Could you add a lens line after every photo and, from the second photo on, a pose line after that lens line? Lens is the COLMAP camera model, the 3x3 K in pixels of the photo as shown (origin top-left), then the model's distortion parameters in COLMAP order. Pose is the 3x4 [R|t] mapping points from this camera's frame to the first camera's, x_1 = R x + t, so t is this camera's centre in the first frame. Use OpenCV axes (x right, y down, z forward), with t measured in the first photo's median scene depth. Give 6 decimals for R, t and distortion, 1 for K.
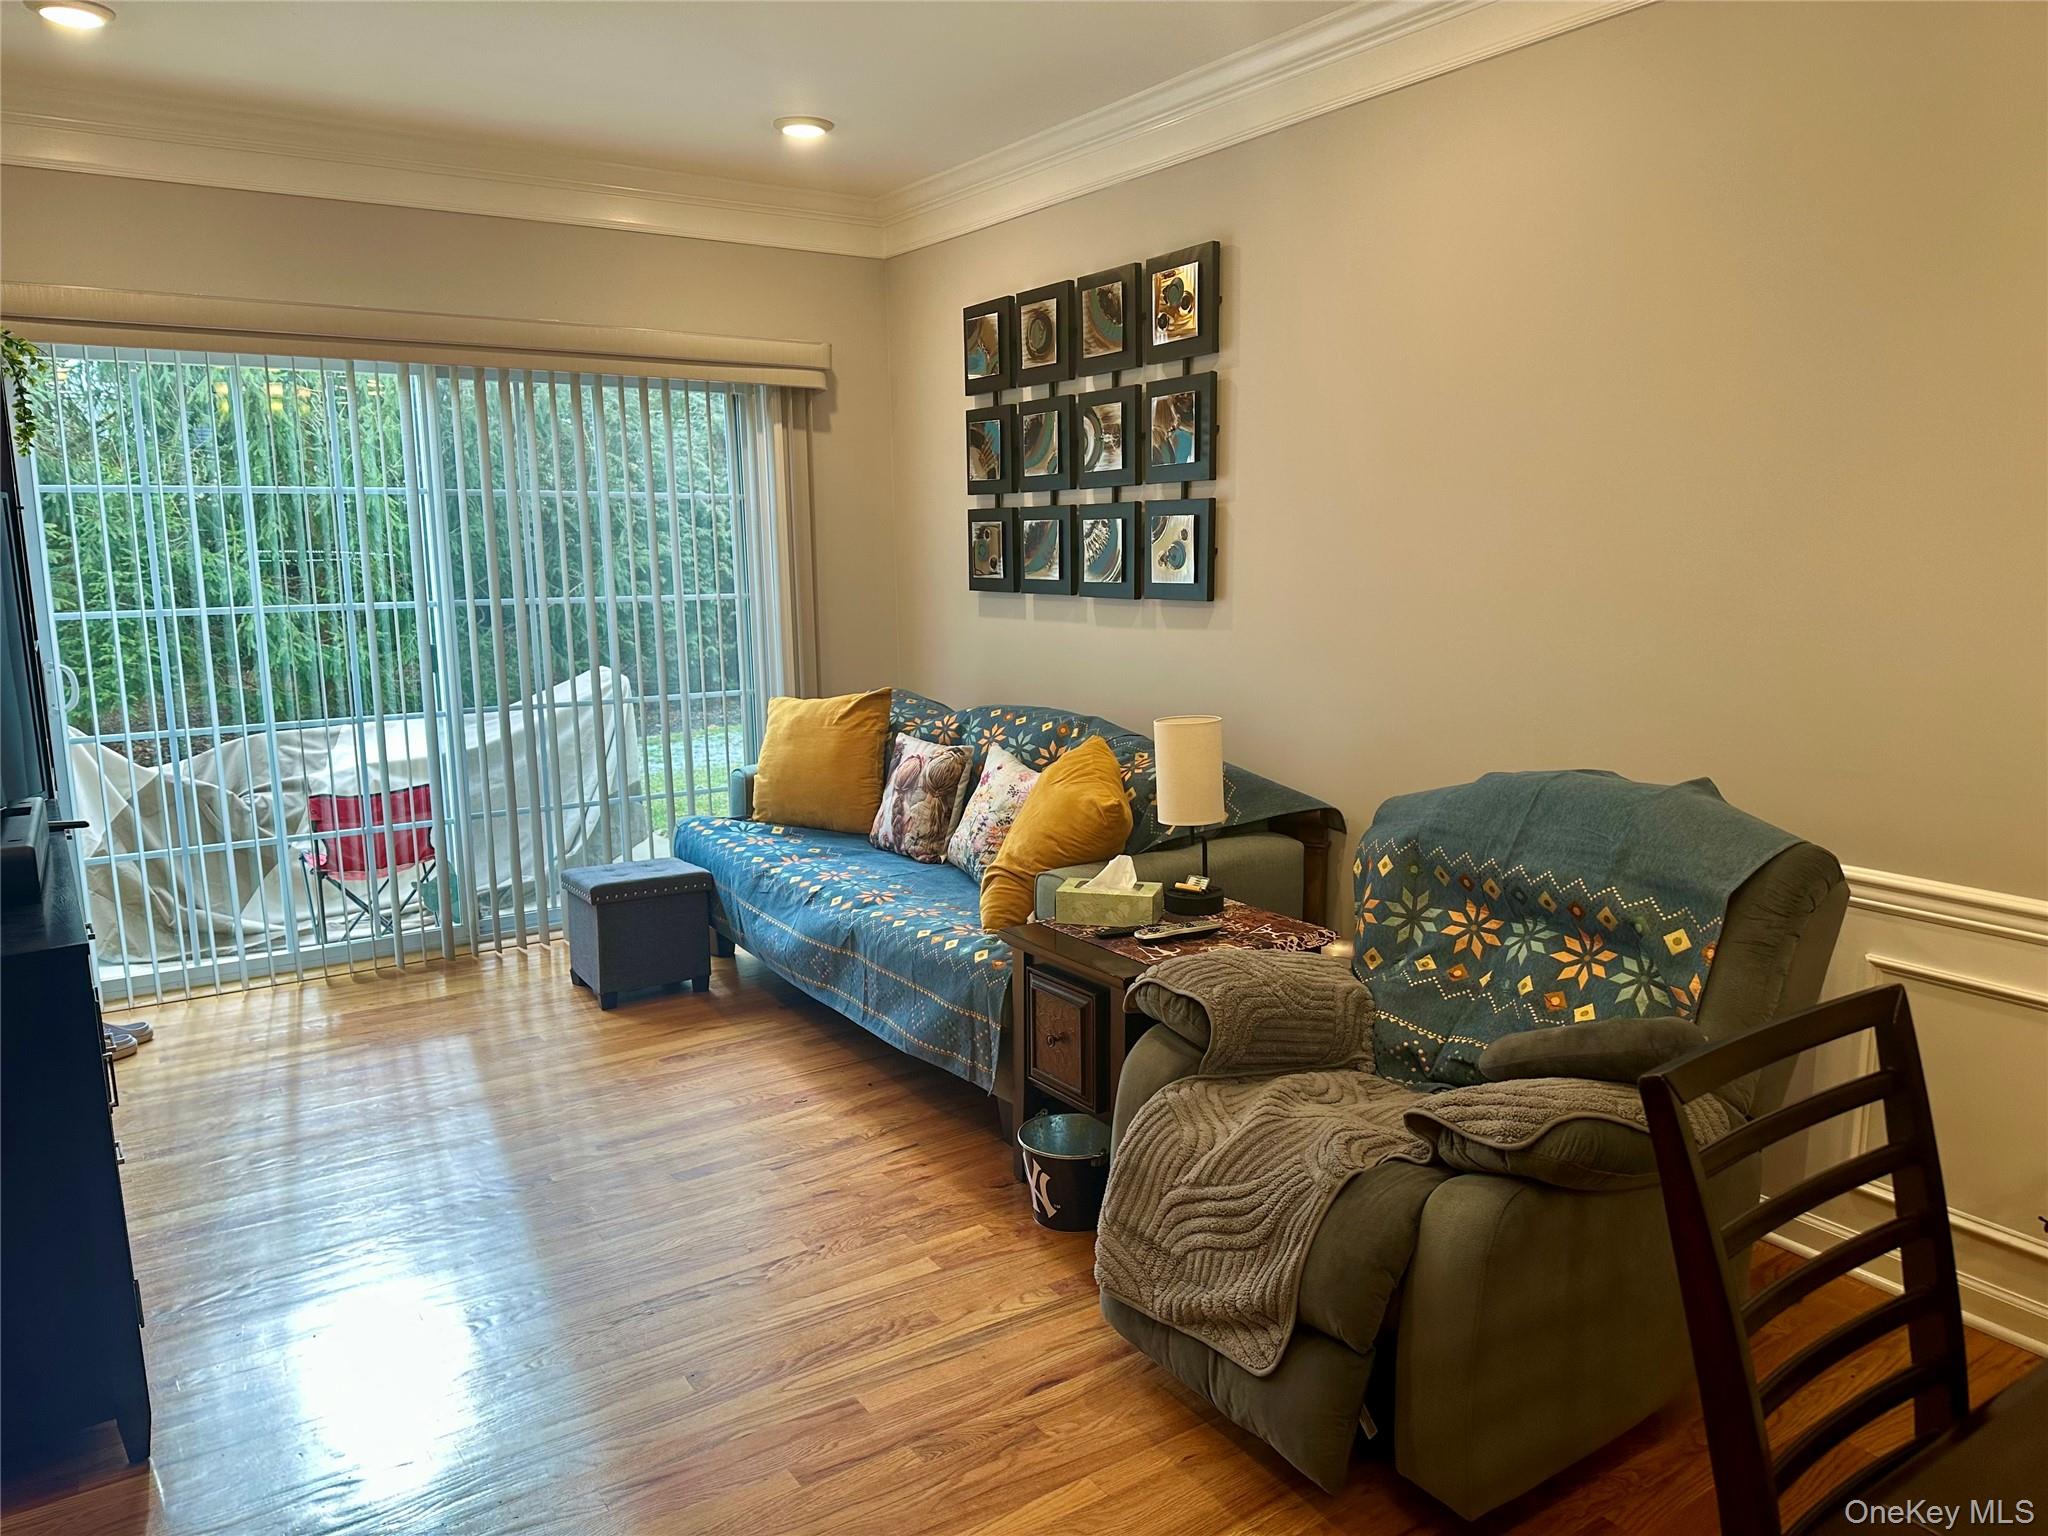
lens RADIAL K [[1423.8, 0, 1033.3], [0, 1423.8, 772.6], [0, 0, 1]] dist [0.168214, -0.284684]
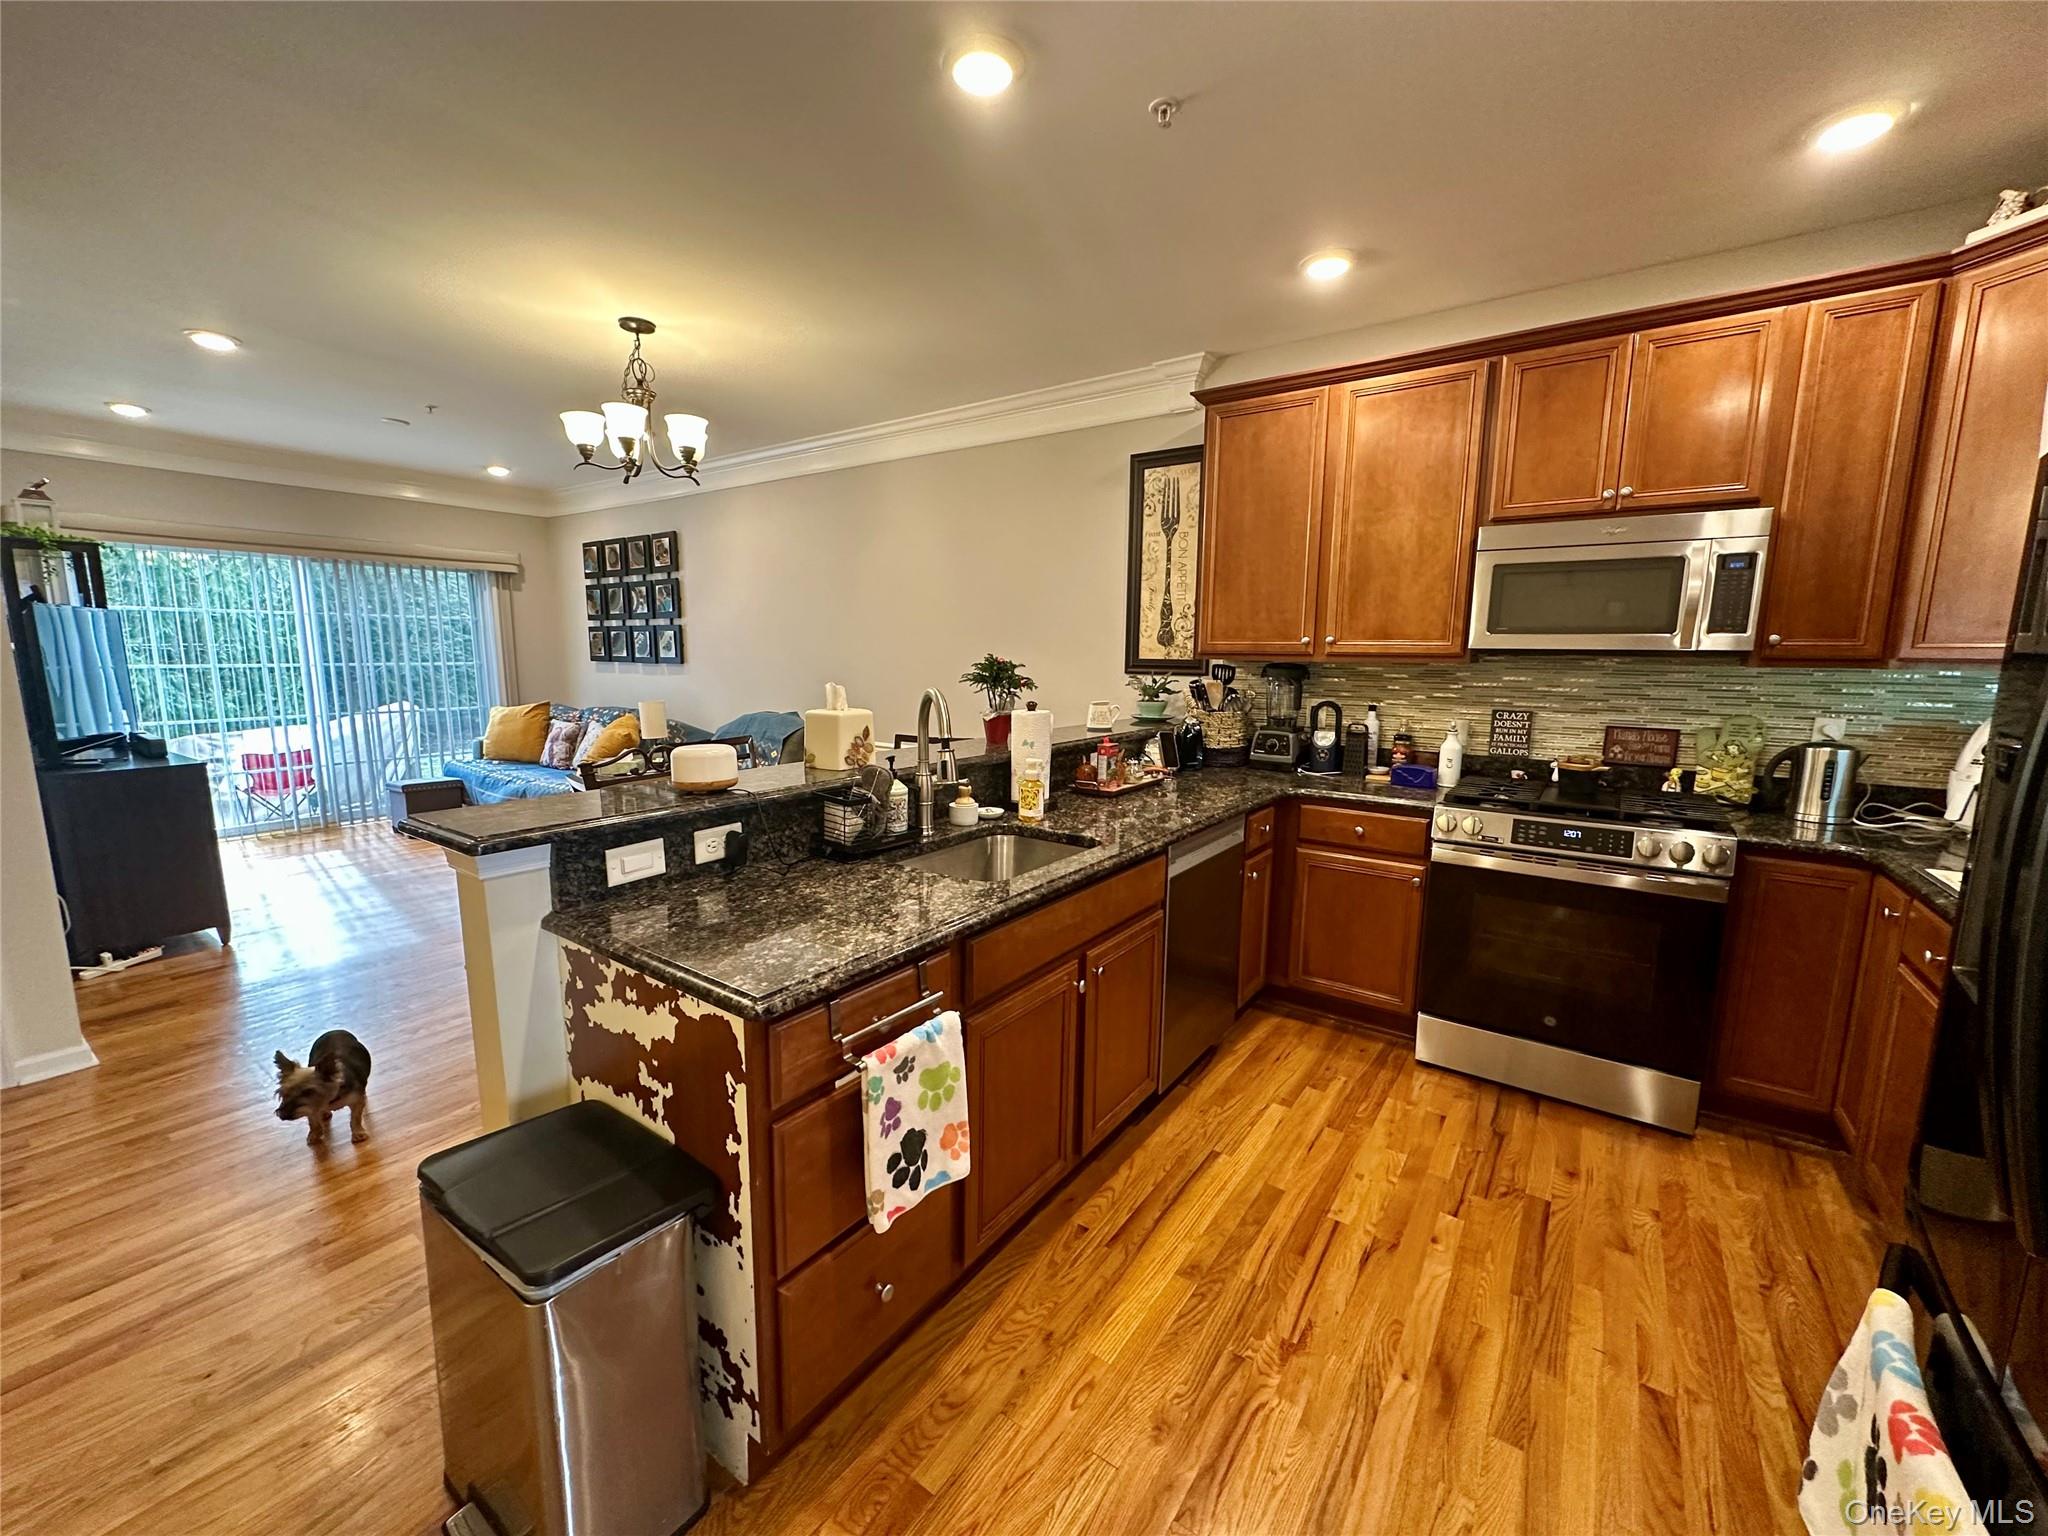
lens RADIAL K [[817.2, 0, 1024.0], [0, 817.2, 768.0], [0, 0, 1]] dist [0.000548, -0.000214]
pose [[0.934937, -0.033974, 0.353184, 0.171908], [0.039916, 0.999157, -0.009553, 0.108049], [-0.352562, 0.023029, 0.935505, -0.605307]]
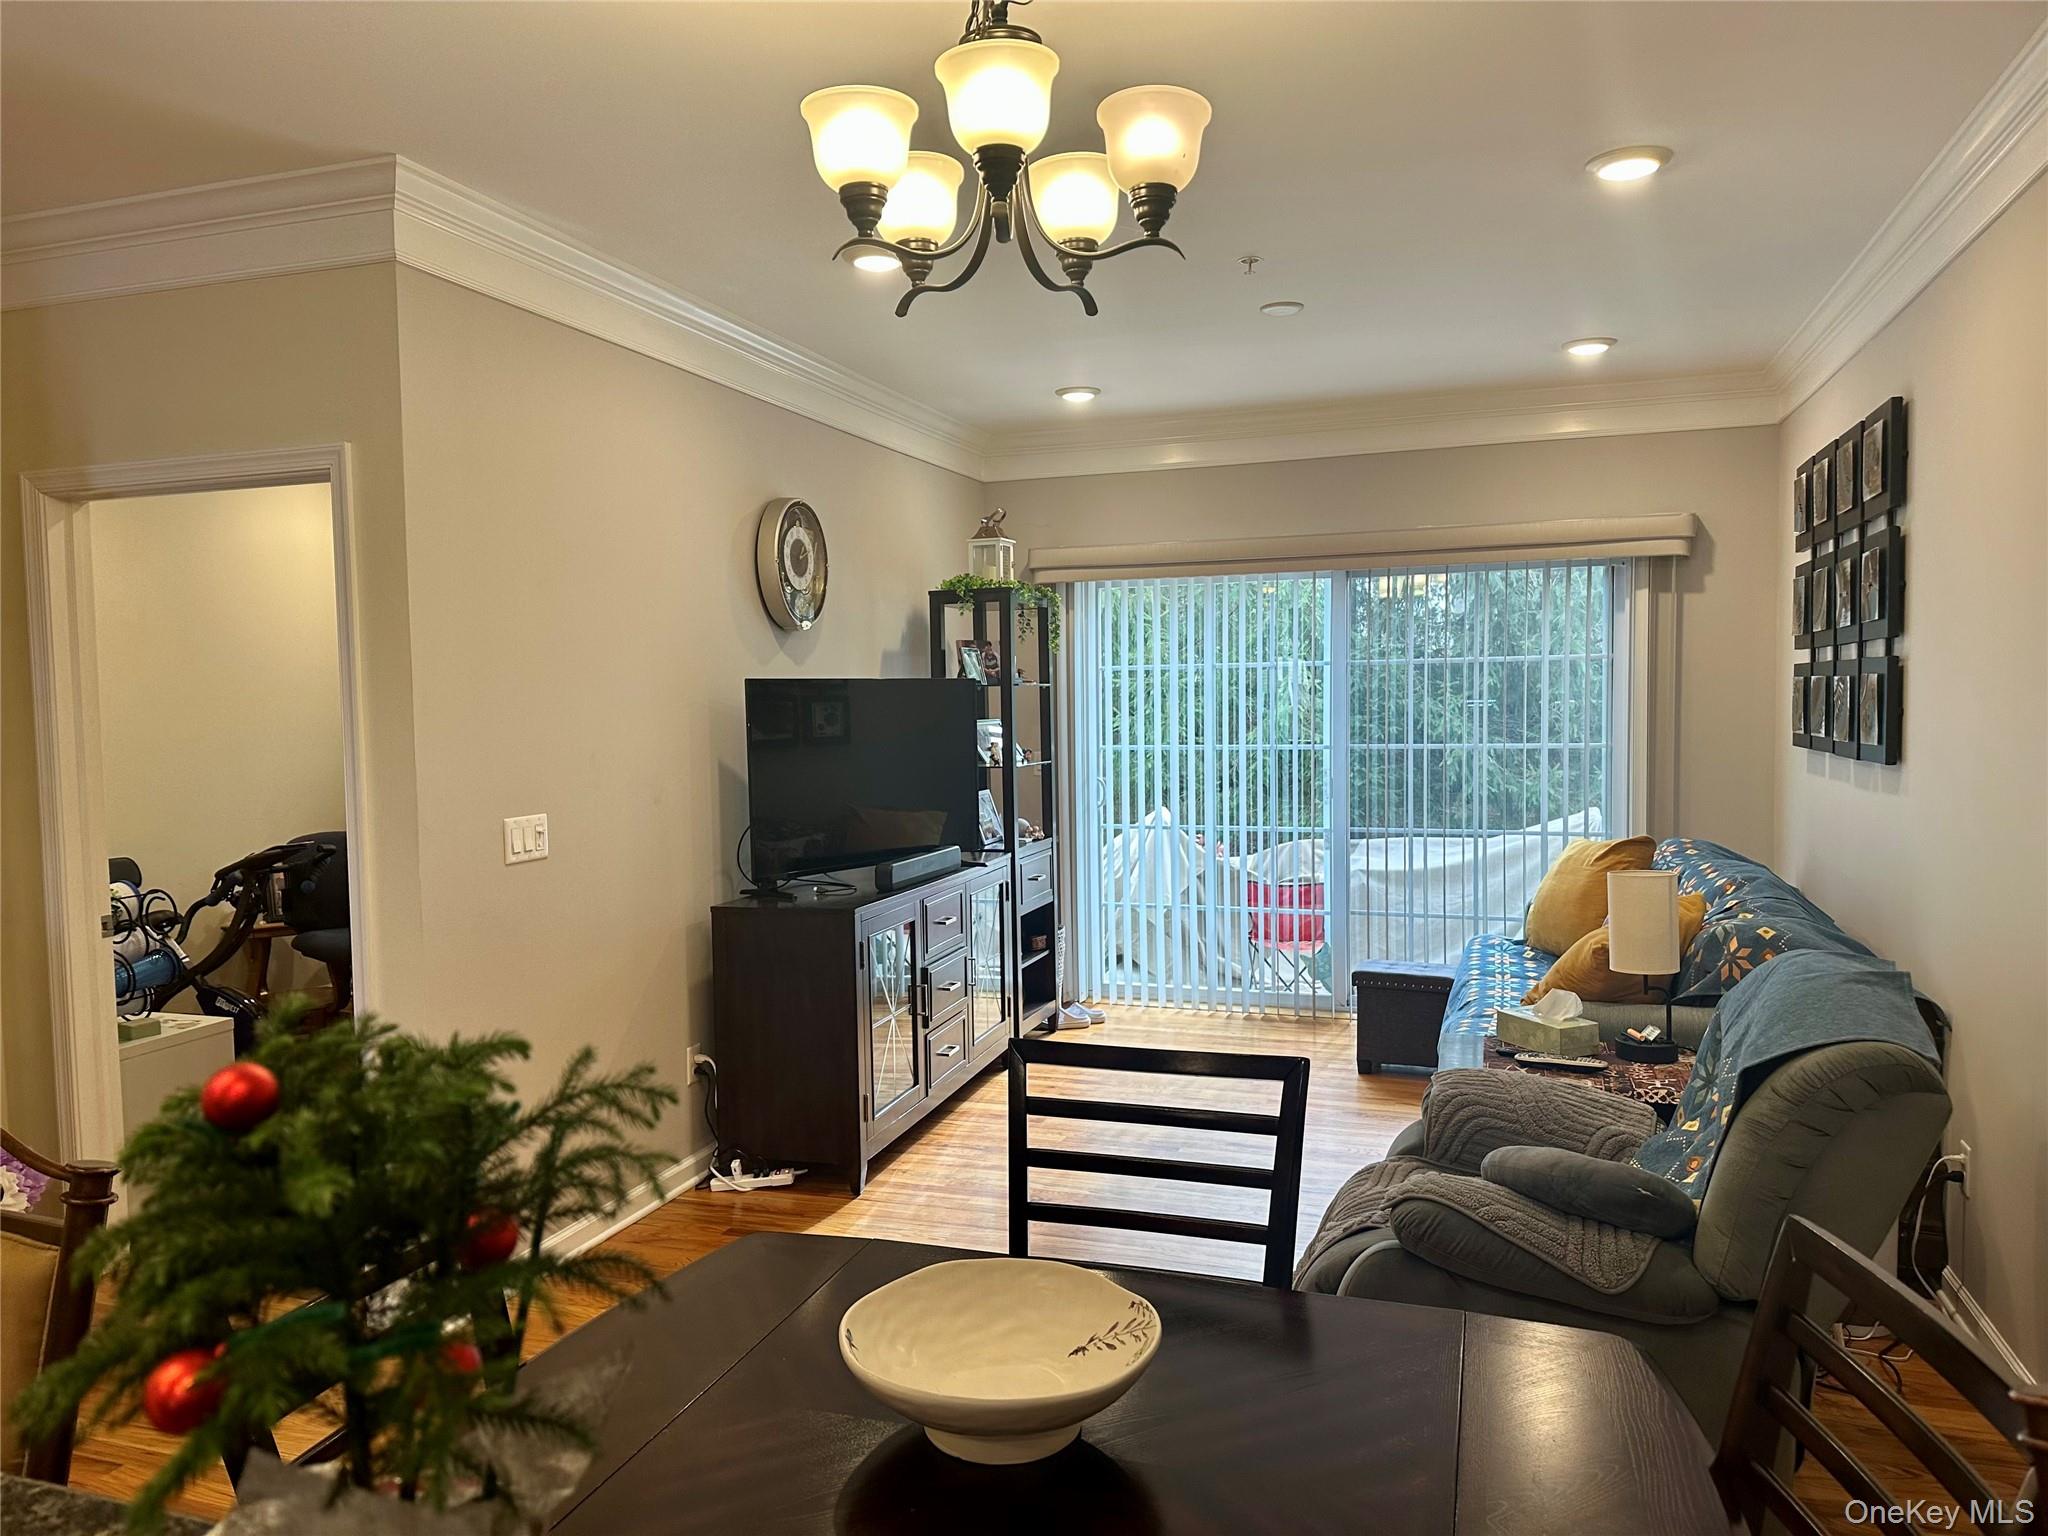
lens RADIAL K [[1427.6, 0, 1025.6], [0, 1427.6, 757.0], [0, 0, 1]] dist [0.087846, -0.115537]
pose [[0.602913, 0.034935, -0.797042, 0.528172], [-0.119689, 0.991695, -0.047071, -0.013149], [0.788778, 0.123777, 0.602087, -0.006114]]
